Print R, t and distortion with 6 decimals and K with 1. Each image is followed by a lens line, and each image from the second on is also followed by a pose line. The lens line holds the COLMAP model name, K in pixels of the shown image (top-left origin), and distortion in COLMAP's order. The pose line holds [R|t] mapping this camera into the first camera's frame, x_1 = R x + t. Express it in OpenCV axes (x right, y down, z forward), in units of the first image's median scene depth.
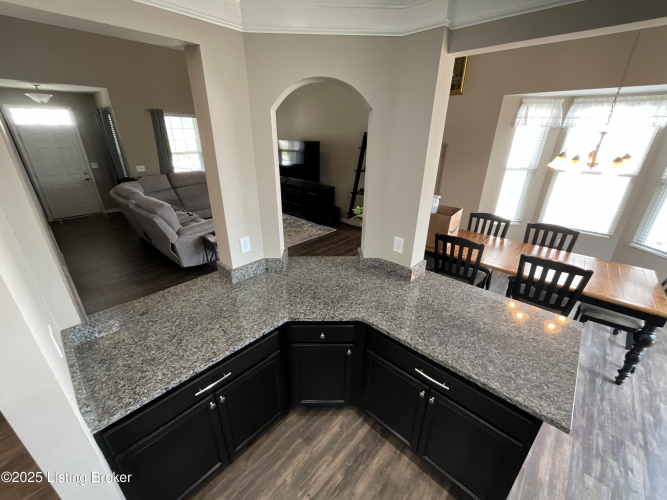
lens RADIAL K [[272.4, 0, 333.5], [0, 272.4, 251.1], [0, 0, 1]] dist [0.002533, -0.003405]
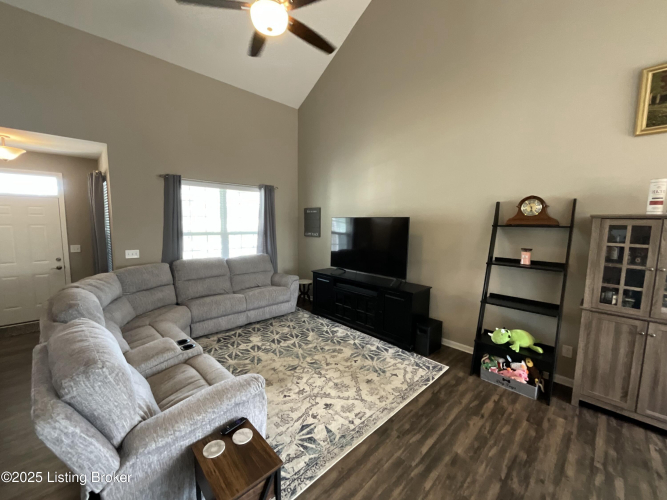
lens RADIAL K [[272.4, 0, 334.1], [0, 272.4, 248.9], [0, 0, 1]] dist [0.002533, -0.003405]
pose [[0.998680, 0.010963, -0.050190, -0.183289], [-0.025638, 0.952969, -0.301983, -0.126828], [0.044519, 0.302871, 0.951991, 0.384135]]
